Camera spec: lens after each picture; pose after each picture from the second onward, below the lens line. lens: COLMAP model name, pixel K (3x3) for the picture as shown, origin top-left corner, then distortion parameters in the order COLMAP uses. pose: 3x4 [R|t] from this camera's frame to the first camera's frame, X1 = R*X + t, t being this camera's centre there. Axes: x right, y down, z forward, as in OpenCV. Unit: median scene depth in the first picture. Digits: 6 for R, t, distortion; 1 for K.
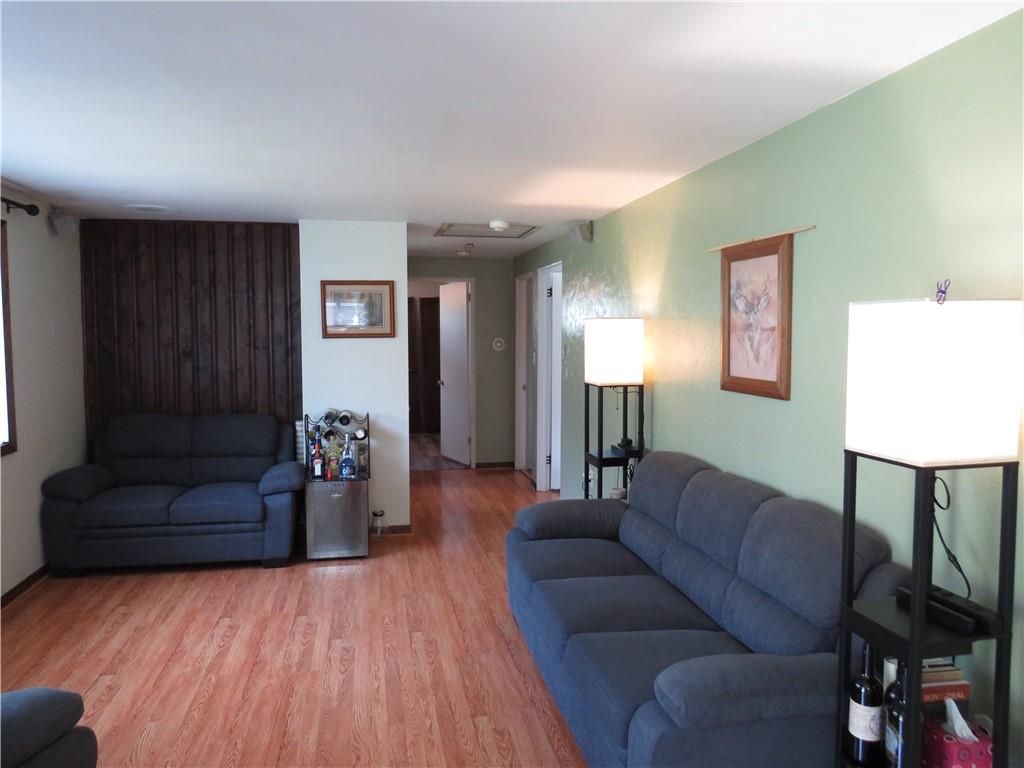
lens RADIAL K [[715.1, 0, 506.4], [0, 715.1, 388.6], [0, 0, 1]] dist [-0.038141, 0.011289]
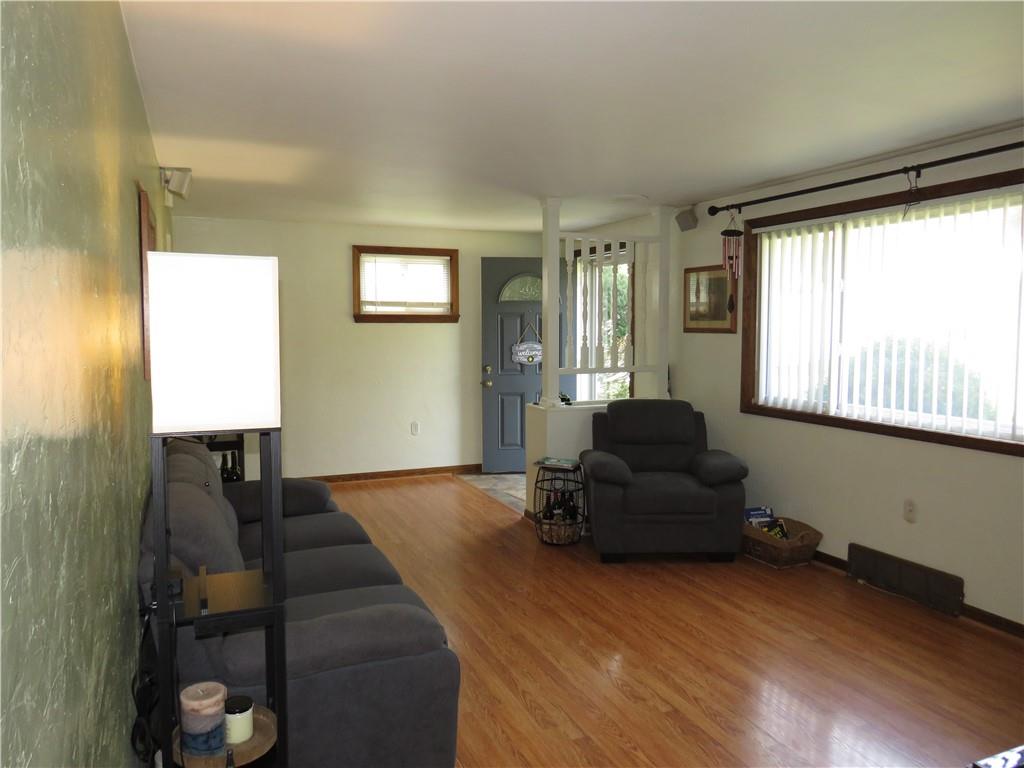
lens RADIAL K [[715.1, 0, 501.0], [0, 715.1, 387.8], [0, 0, 1]] dist [-0.038141, 0.011289]
pose [[-0.978324, 0.021904, -0.205917, 0.082744], [-0.012730, 0.986148, 0.165381, -0.108185], [0.206687, 0.164417, -0.964493, 1.595469]]
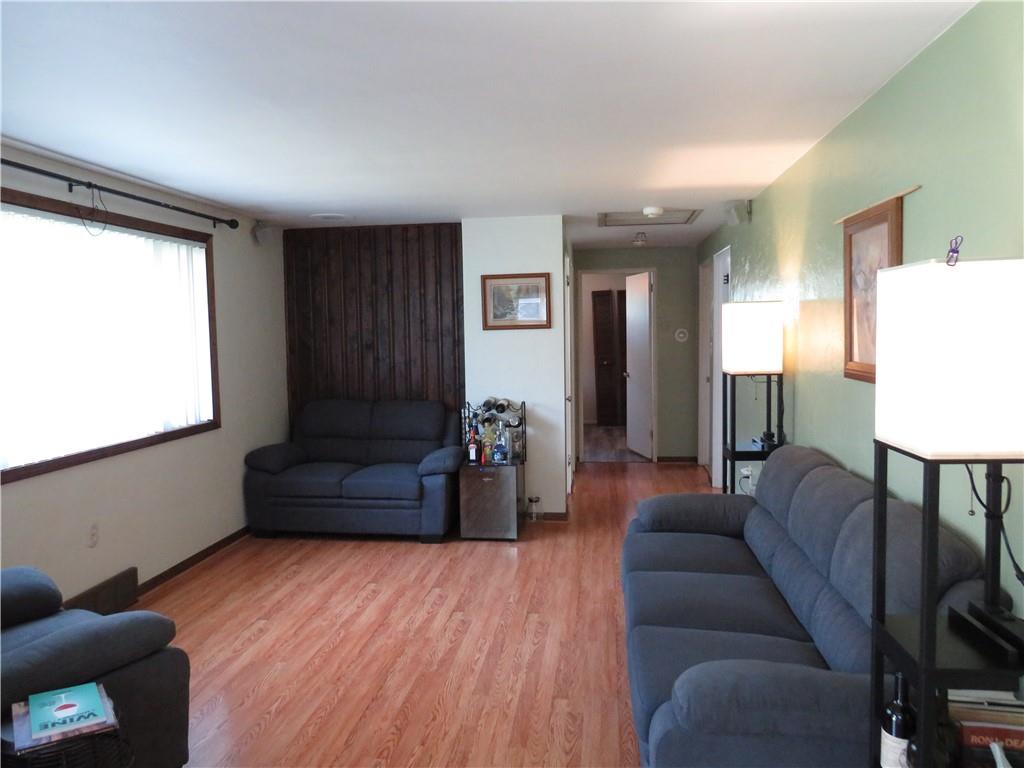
lens RADIAL K [[715.1, 0, 509.0], [0, 715.1, 390.0], [0, 0, 1]] dist [-0.038141, 0.011289]
pose [[0.947893, 0.010666, -0.318410, 0.163168], [-0.007953, 0.999920, 0.009817, 0.010057], [0.318490, -0.006773, 0.947902, 0.016792]]
